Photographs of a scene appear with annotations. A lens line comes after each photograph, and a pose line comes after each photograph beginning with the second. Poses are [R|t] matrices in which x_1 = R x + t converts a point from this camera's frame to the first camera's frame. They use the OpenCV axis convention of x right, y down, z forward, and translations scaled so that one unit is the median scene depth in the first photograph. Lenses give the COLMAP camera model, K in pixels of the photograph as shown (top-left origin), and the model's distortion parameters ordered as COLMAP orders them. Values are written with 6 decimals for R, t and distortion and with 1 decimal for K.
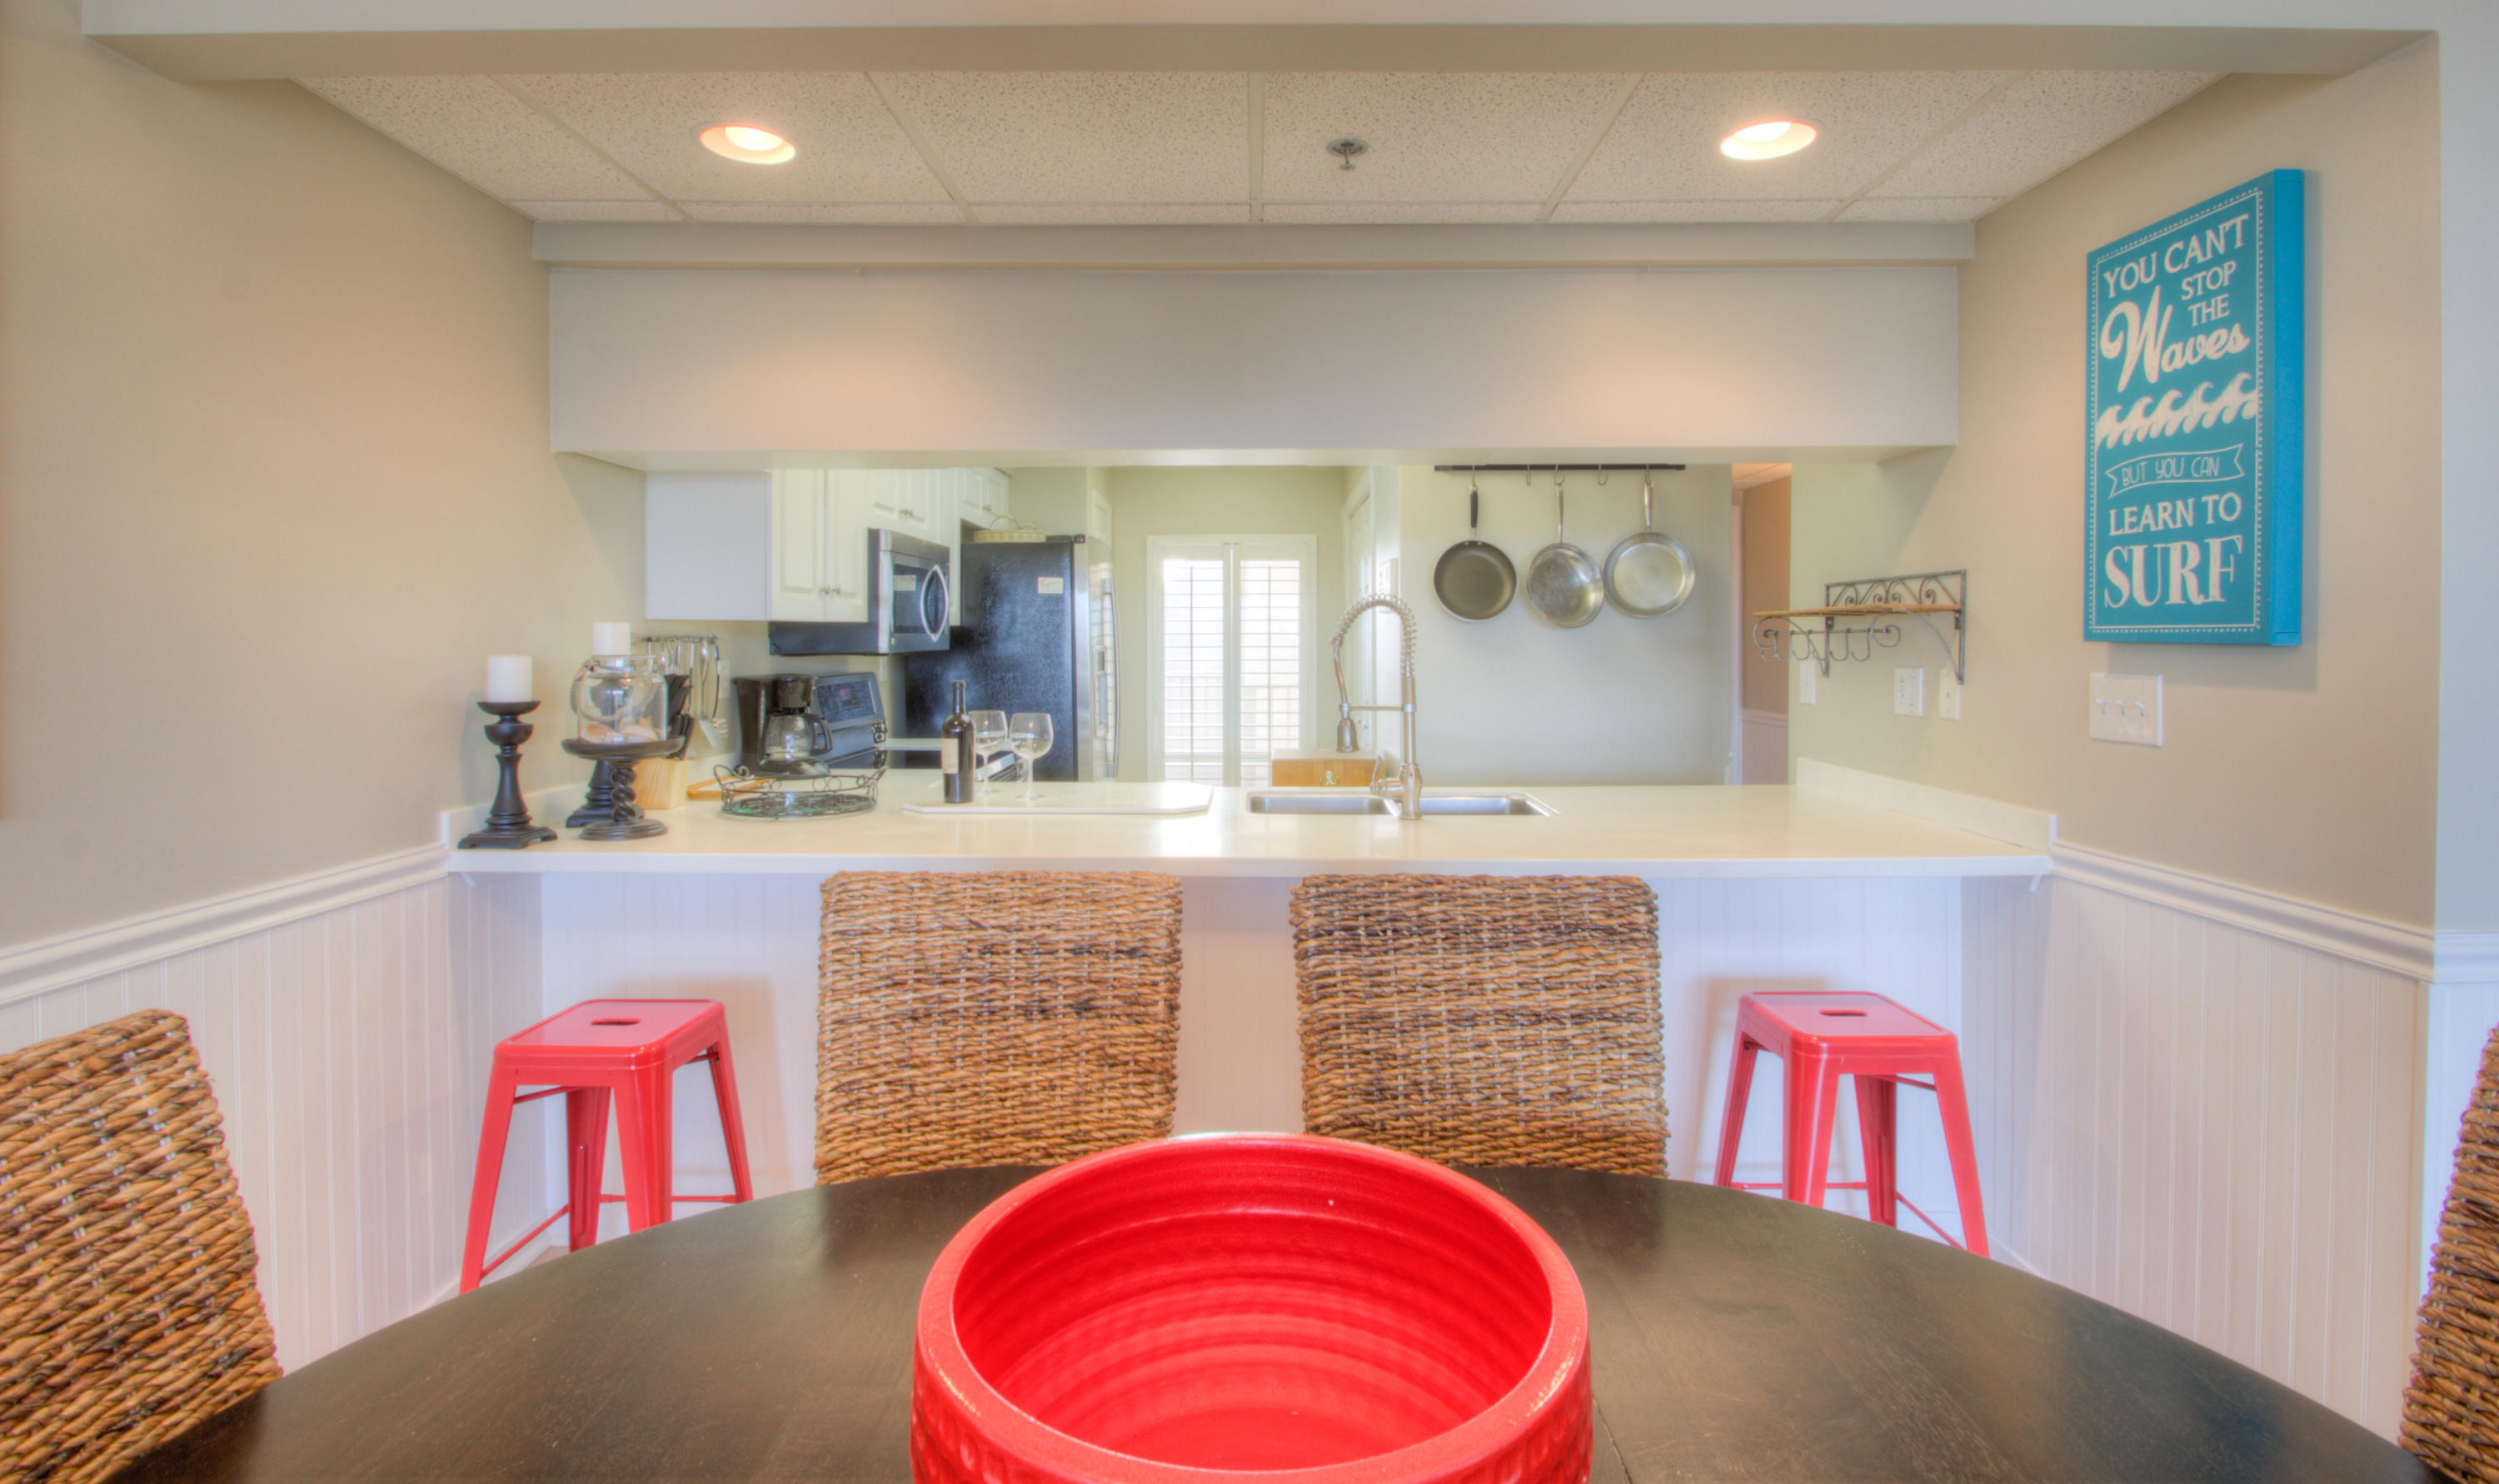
lens RADIAL K [[1151.3, 0, 1245.4], [0, 1151.3, 658.5], [0, 0, 1]] dist [-0.002078, -0.000085]
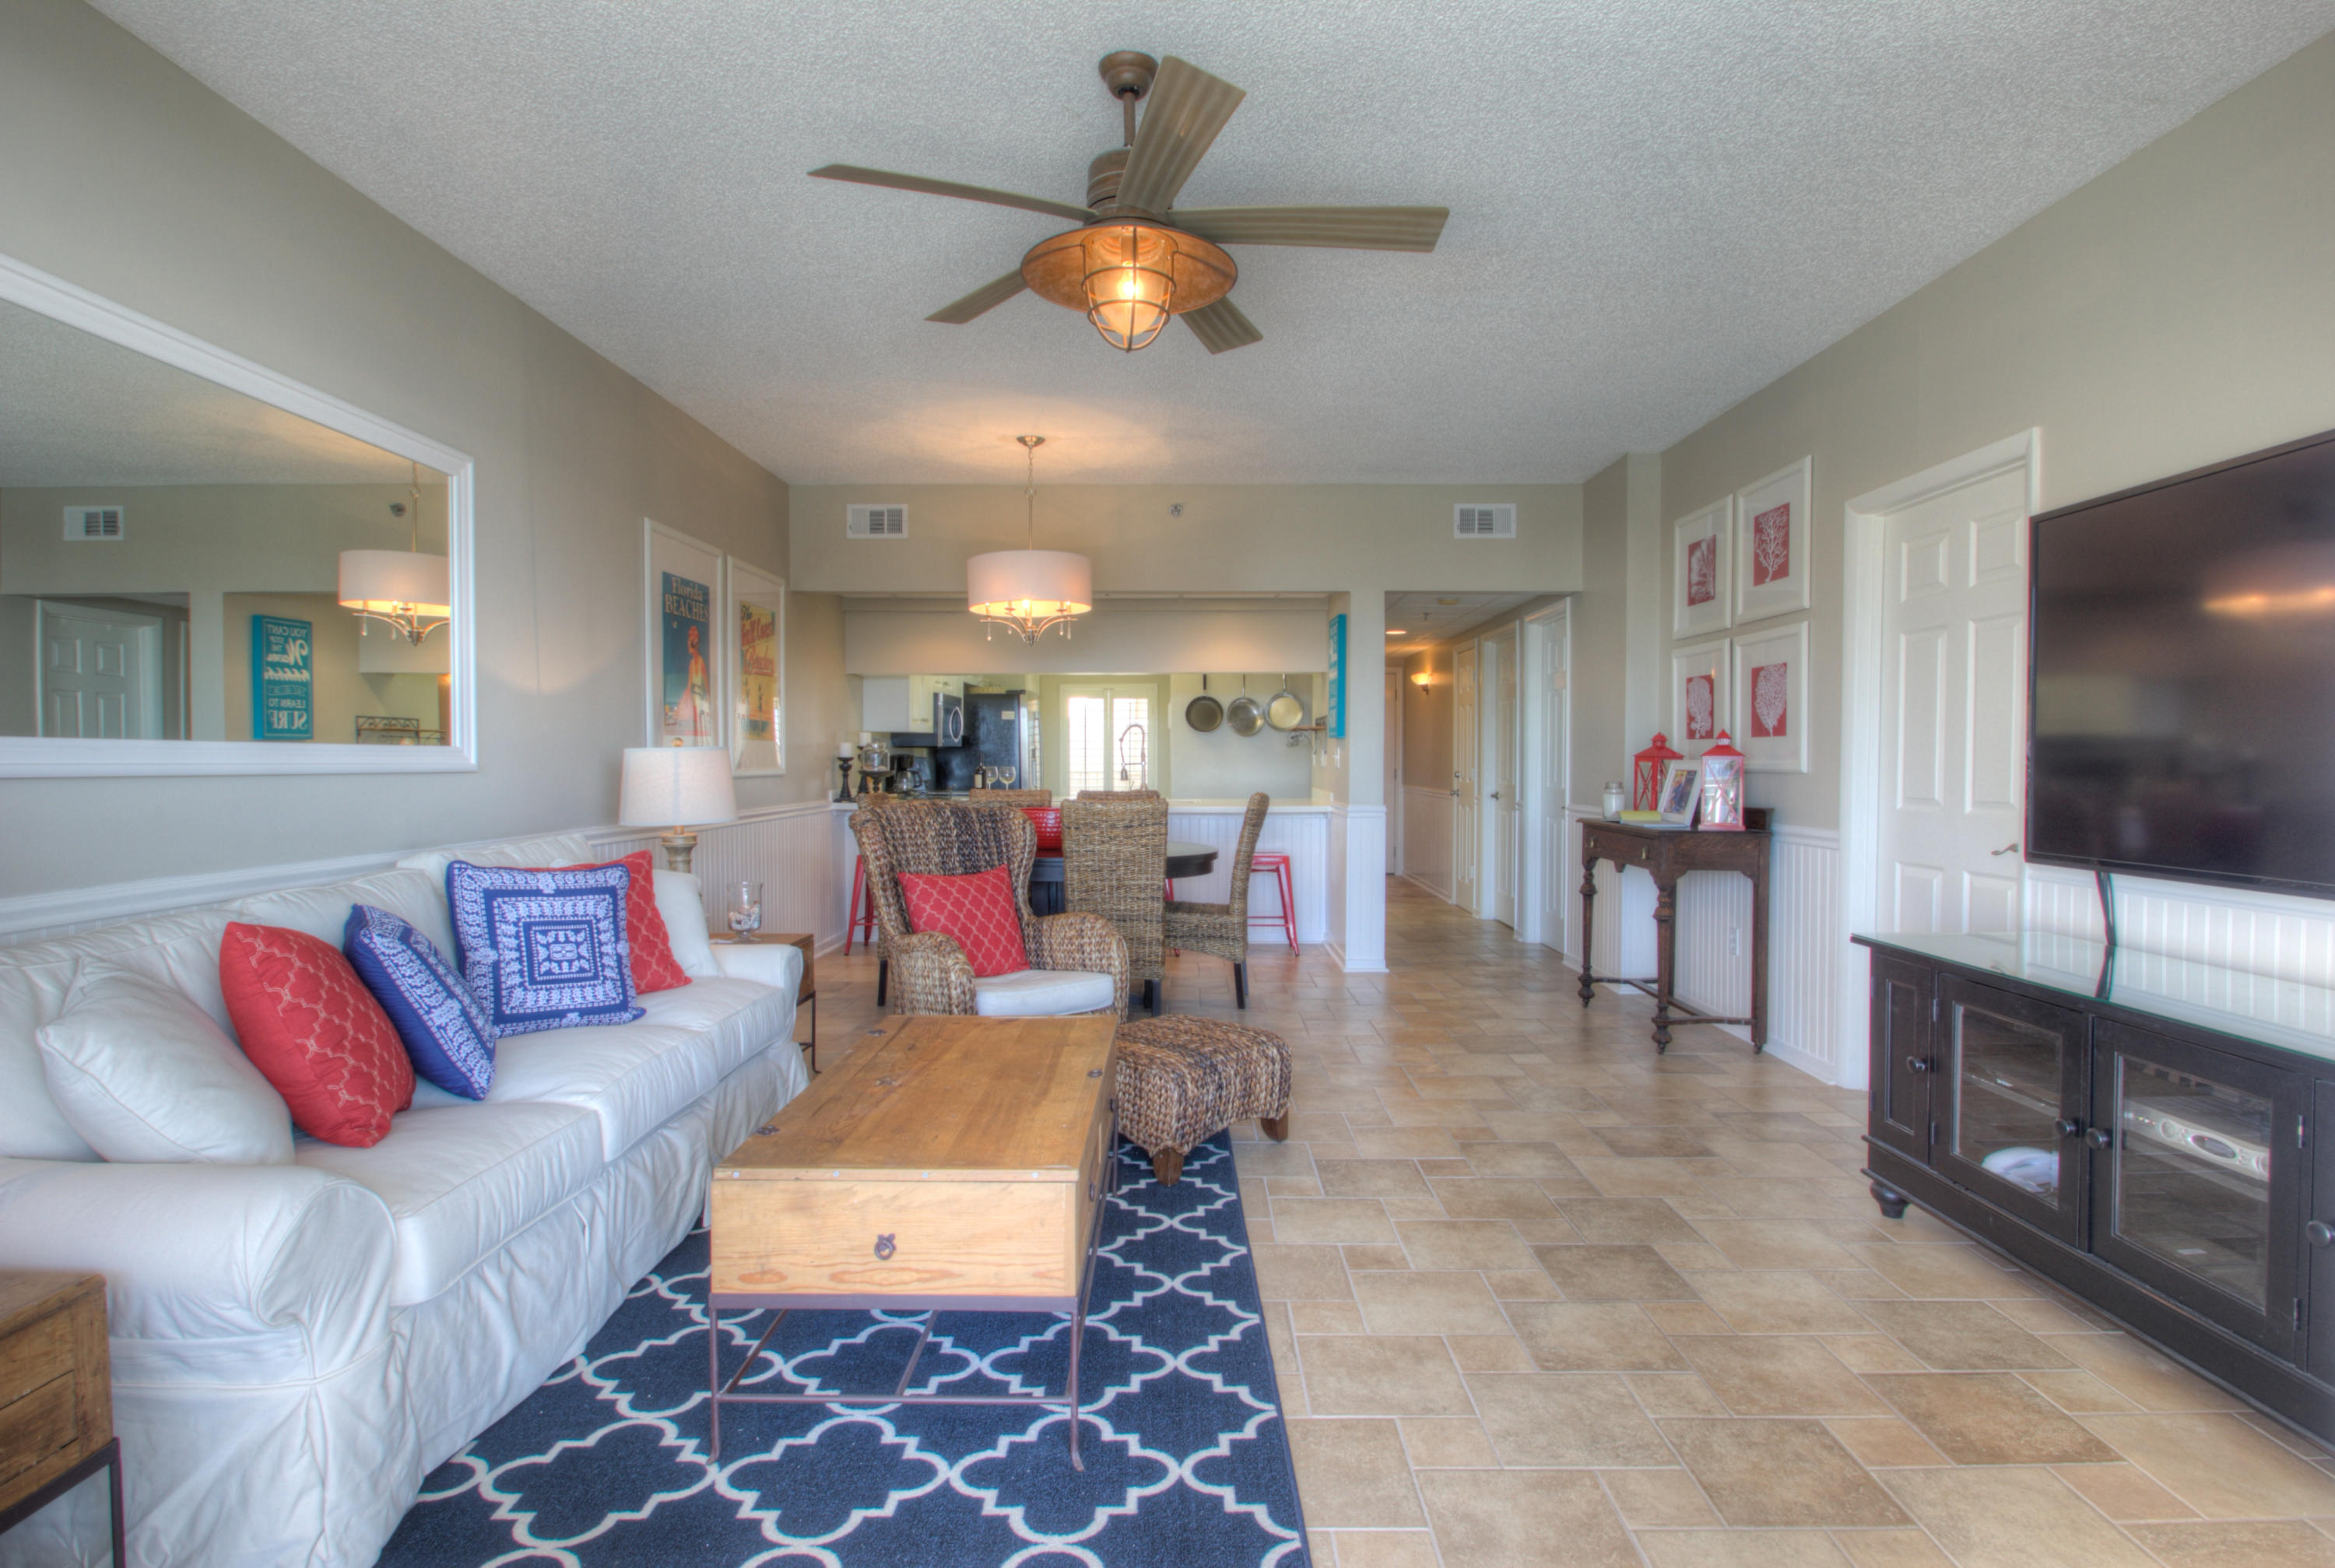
lens RADIAL K [[1170.5, 0, 1174.3], [0, 1170.5, 772.6], [0, 0, 1]] dist [0.003688, 0.002188]
pose [[0.999988, 0.002331, -0.004391, 0.151494], [-0.002338, 0.999996, -0.001527, 0.045668], [0.004388, 0.001538, 0.999989, -1.220939]]
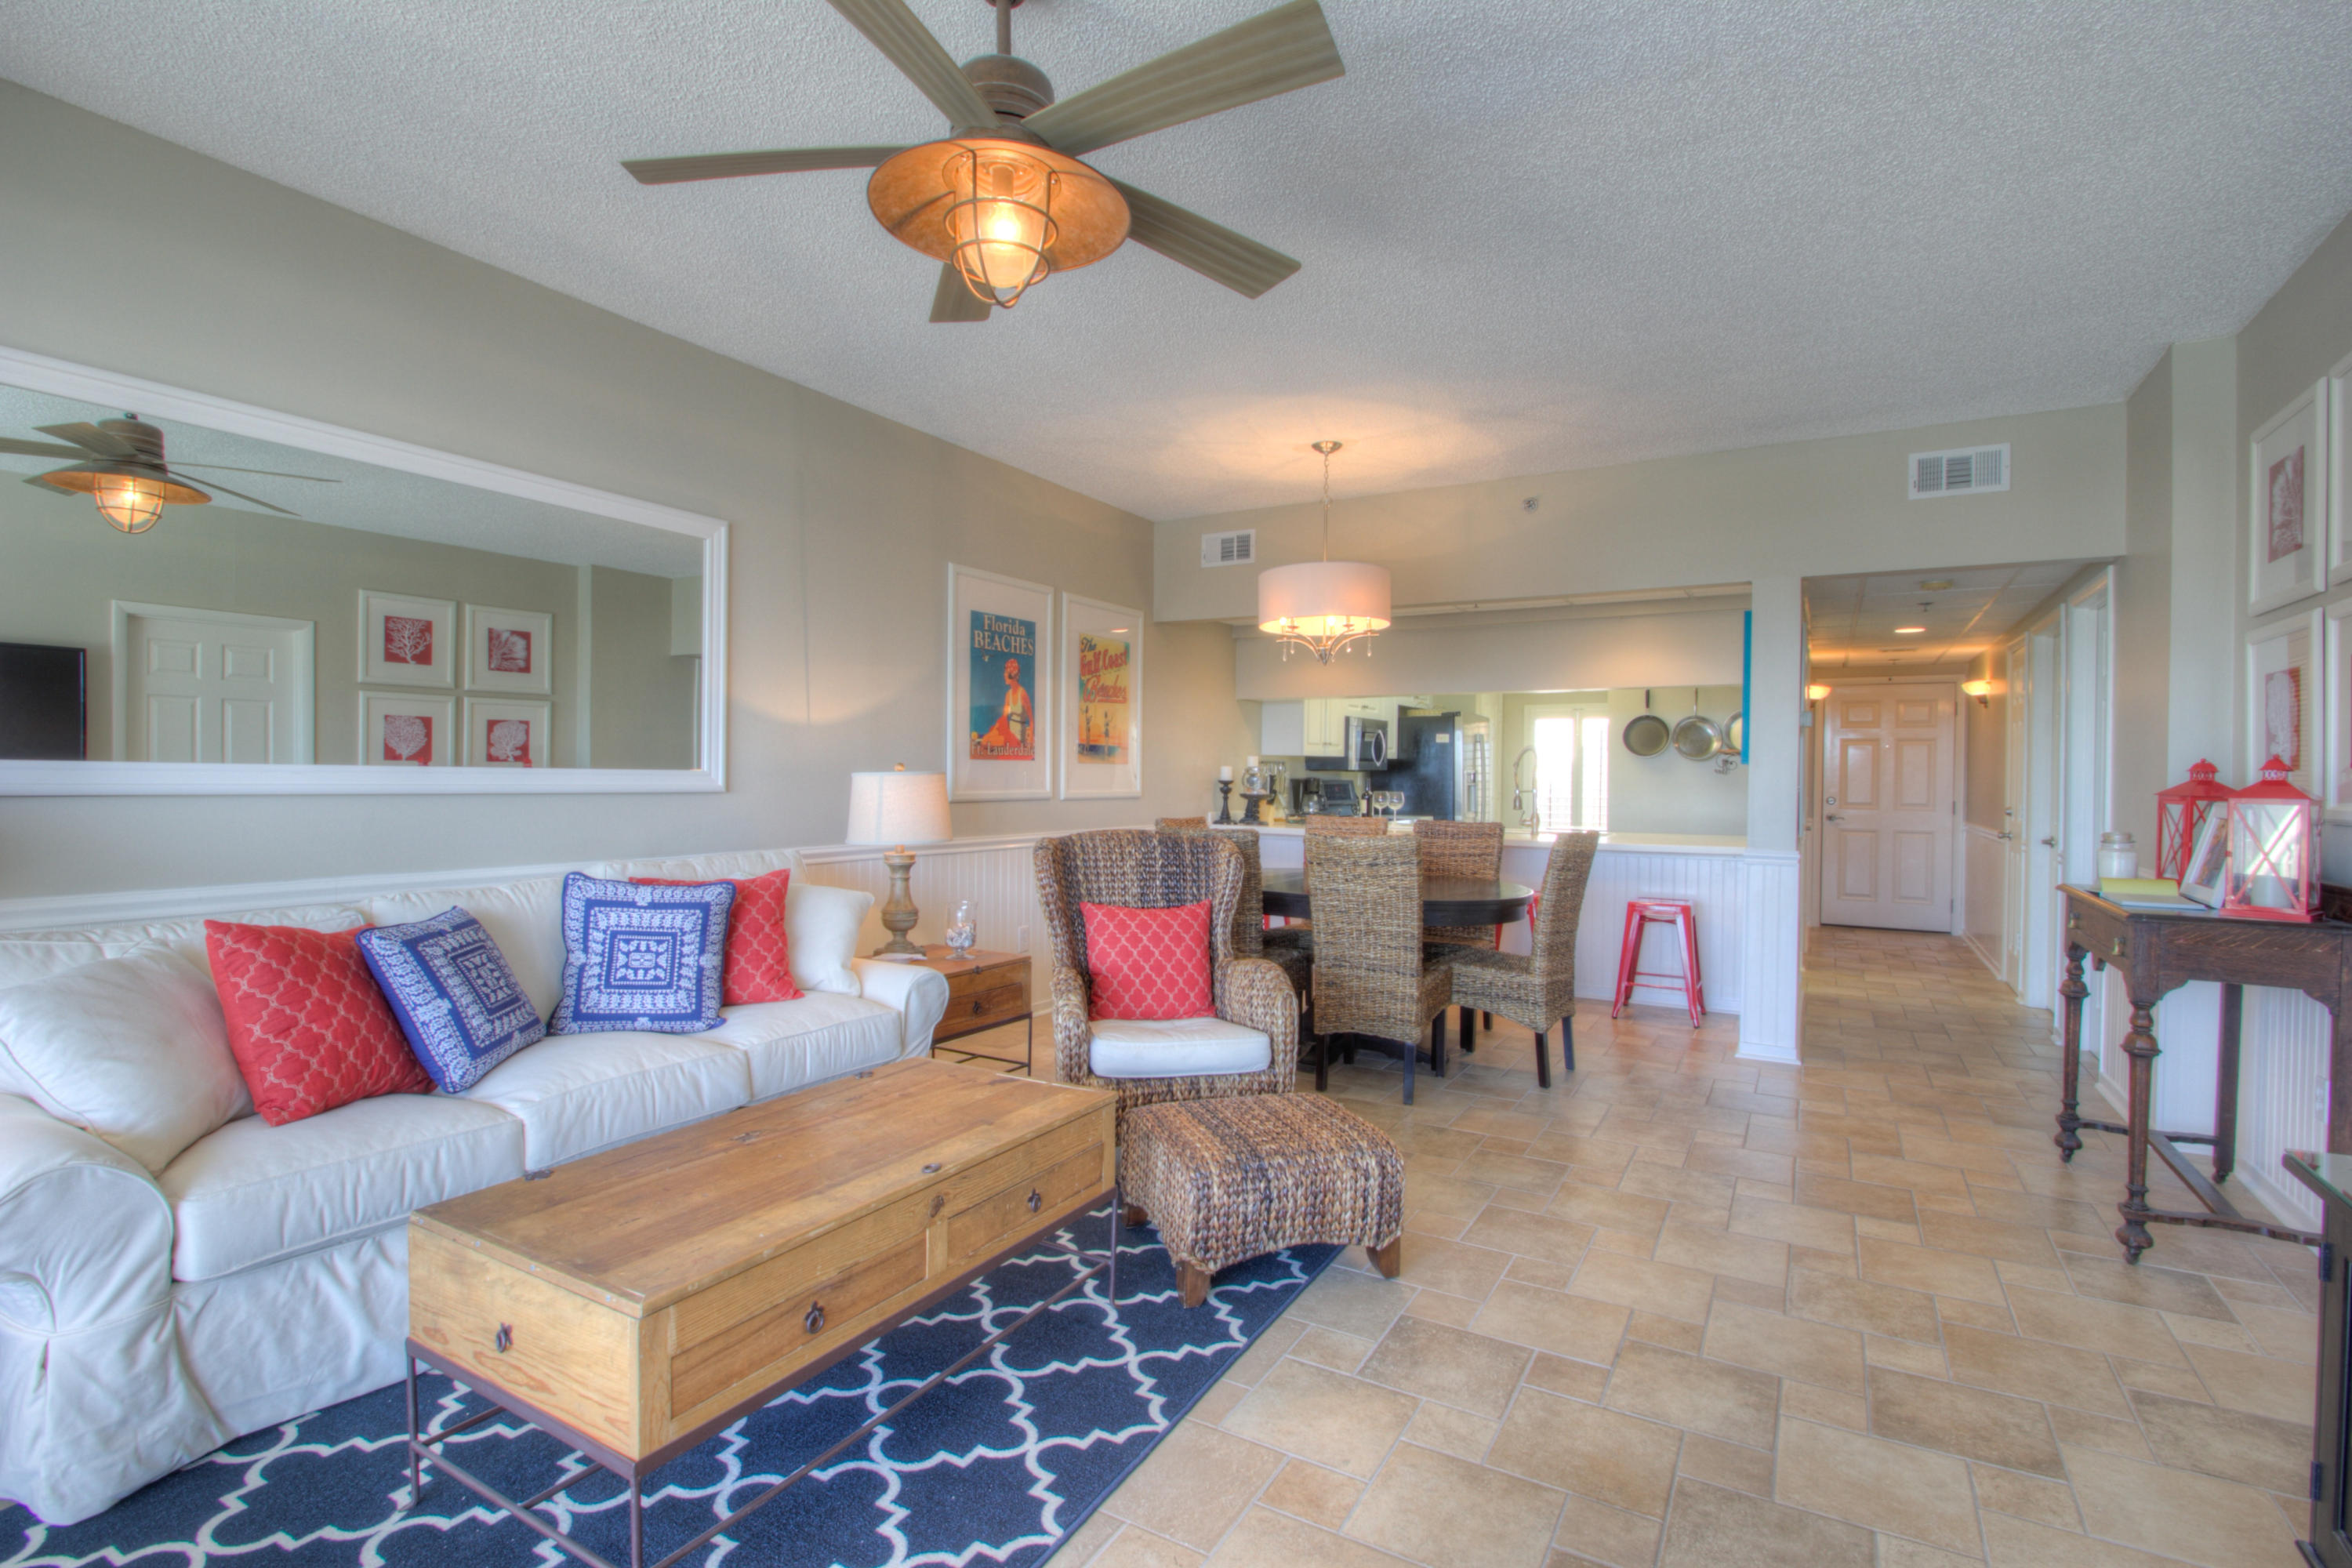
lens RADIAL K [[1095.0, 0, 1180.9], [0, 1095.0, 778.1], [0, 0, 1]] dist [0.001186, -0.005424]
pose [[0.864778, 0.013455, -0.501974, 0.445726], [-0.019950, 0.999772, -0.007570, 0.031817], [0.501758, 0.016561, 0.864849, -0.966718]]
